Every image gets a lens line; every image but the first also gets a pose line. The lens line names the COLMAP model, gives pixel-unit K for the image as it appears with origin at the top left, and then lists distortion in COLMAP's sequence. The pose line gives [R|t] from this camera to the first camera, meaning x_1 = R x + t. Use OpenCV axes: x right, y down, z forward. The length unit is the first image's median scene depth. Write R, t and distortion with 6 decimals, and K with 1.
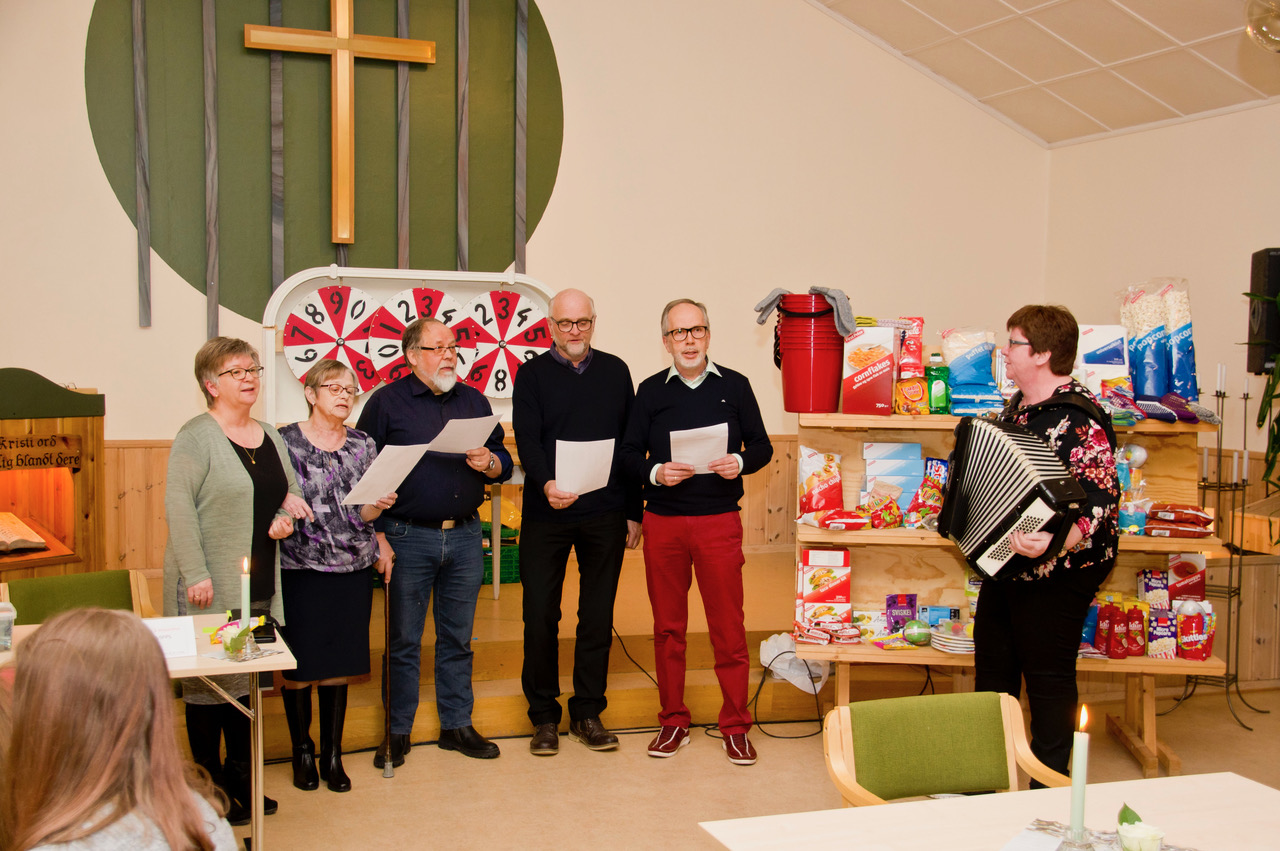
lens RADIAL K [[1473.6, 0, 640.2], [0, 1473.6, 449.9], [0, 0, 1]] dist [0.003567, 0.009533]
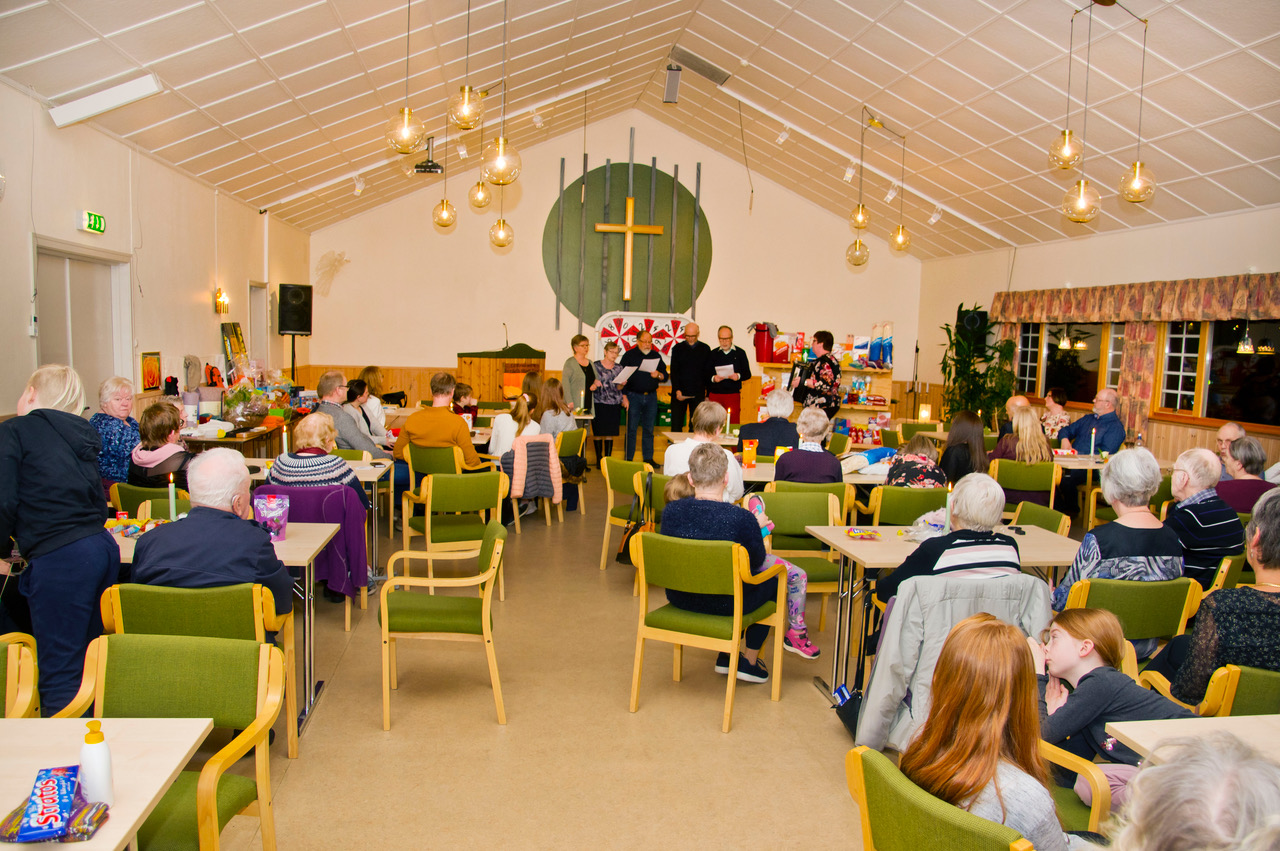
lens RADIAL K [[1036.8, 0, 640.0], [0, 1036.8, 425.5], [0, 0, 1]] dist [-0.151943, 0.135756]
pose [[0.971562, 0.037478, -0.233802, 0.369906], [-0.034464, 0.999262, 0.016963, 0.077437], [0.234265, -0.008423, 0.972136, -1.143905]]
